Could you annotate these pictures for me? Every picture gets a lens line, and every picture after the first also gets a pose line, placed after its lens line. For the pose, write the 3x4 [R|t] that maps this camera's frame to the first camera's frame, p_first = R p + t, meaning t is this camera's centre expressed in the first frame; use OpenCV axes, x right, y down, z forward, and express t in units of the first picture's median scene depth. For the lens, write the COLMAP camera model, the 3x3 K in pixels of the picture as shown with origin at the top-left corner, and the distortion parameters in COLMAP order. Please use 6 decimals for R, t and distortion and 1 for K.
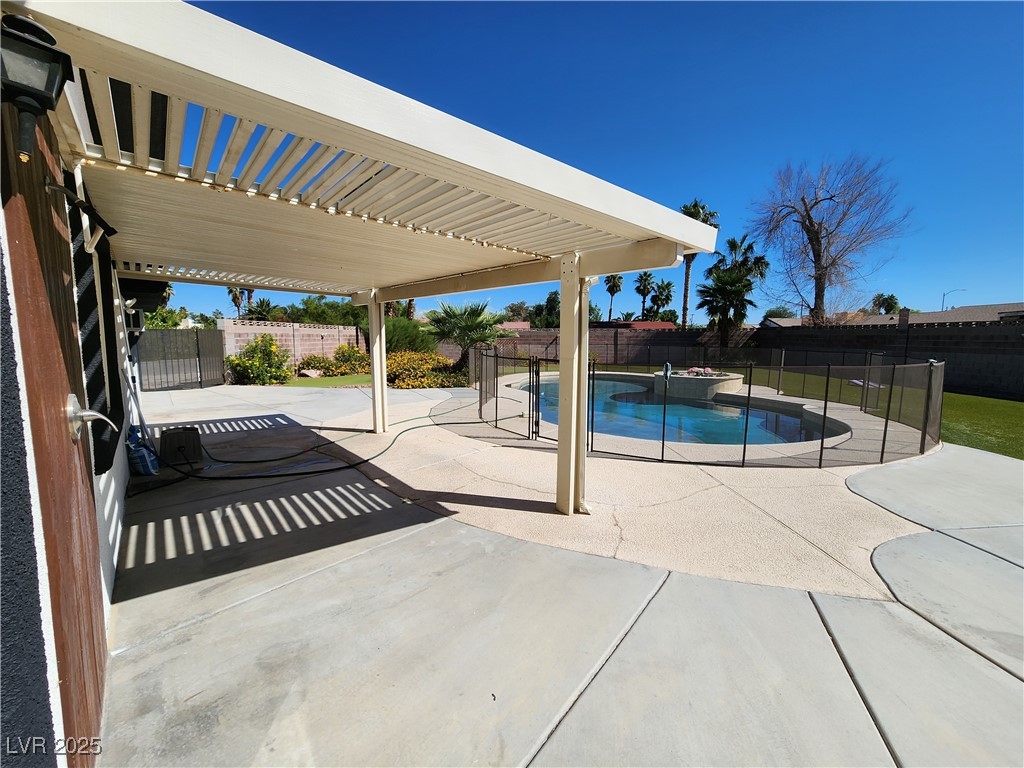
lens RADIAL K [[422.2, 0, 515.4], [0, 422.2, 378.8], [0, 0, 1]] dist [-0.001663, 0.000941]
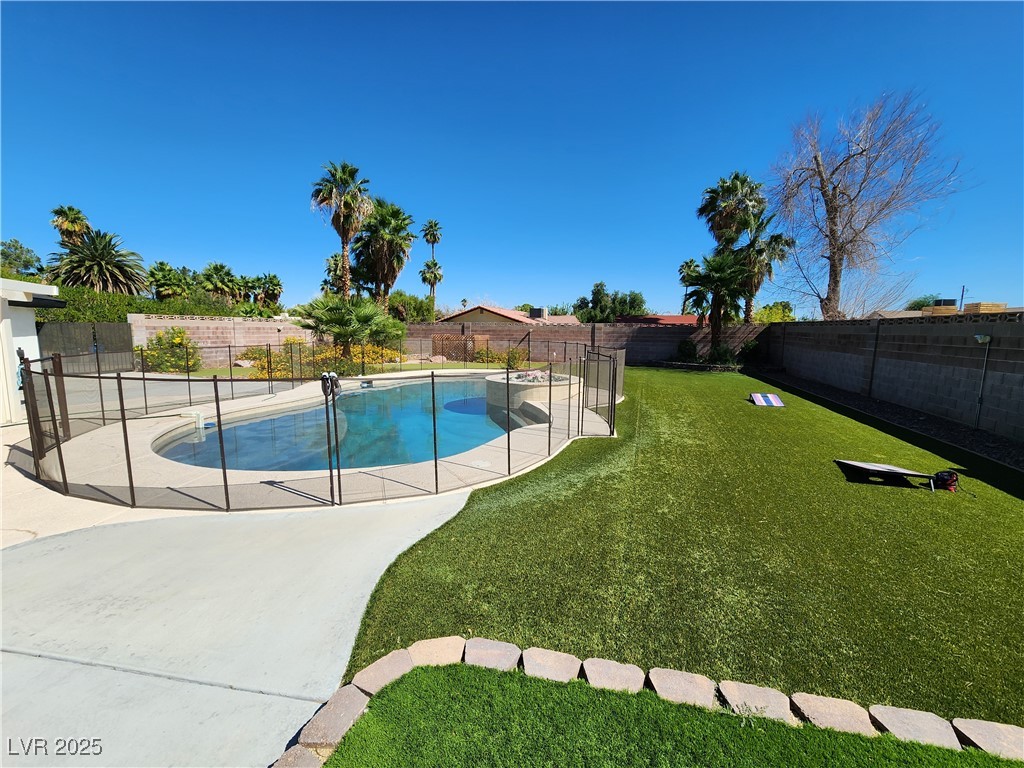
lens RADIAL K [[422.2, 0, 512.7], [0, 422.2, 380.7], [0, 0, 1]] dist [-0.001663, 0.000941]
pose [[0.966617, 0.039329, -0.253188, 1.211107], [-0.034468, 0.999127, 0.023607, -0.049422], [0.253896, -0.014092, 0.967129, 0.345853]]
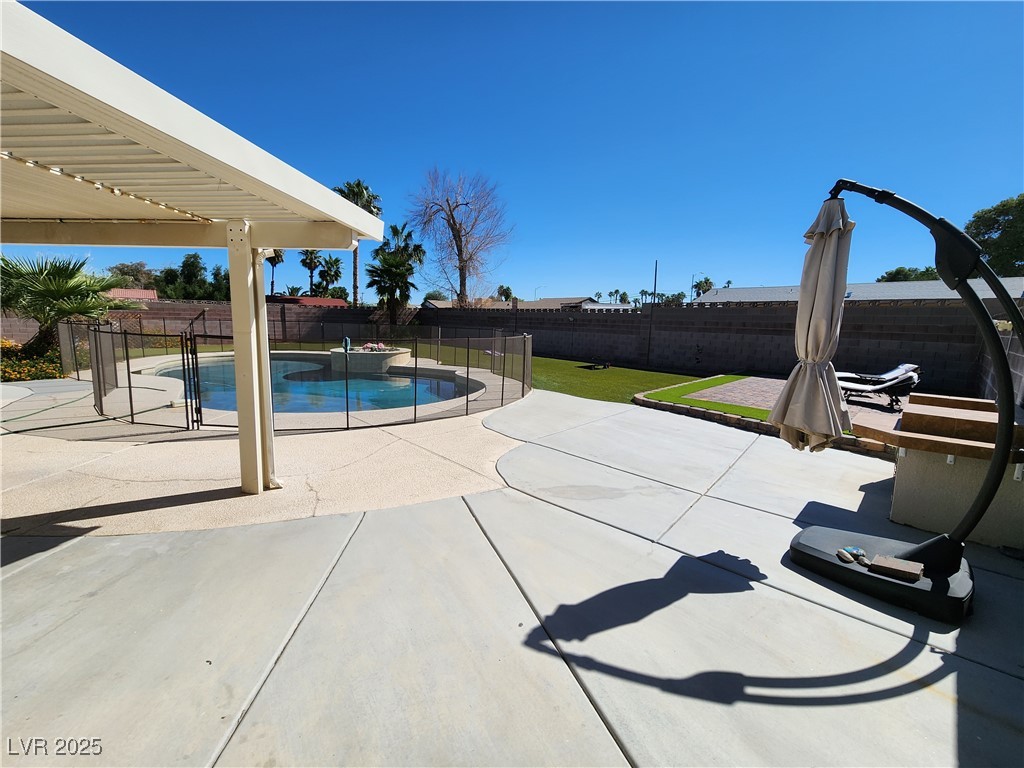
lens RADIAL K [[422.2, 0, 509.5], [0, 422.2, 379.0], [0, 0, 1]] dist [-0.001663, 0.000941]
pose [[0.747994, -0.075762, 0.659367, -0.039864], [0.041219, 0.996849, 0.067780, 0.010235], [-0.662424, -0.023521, 0.748759, -0.070469]]
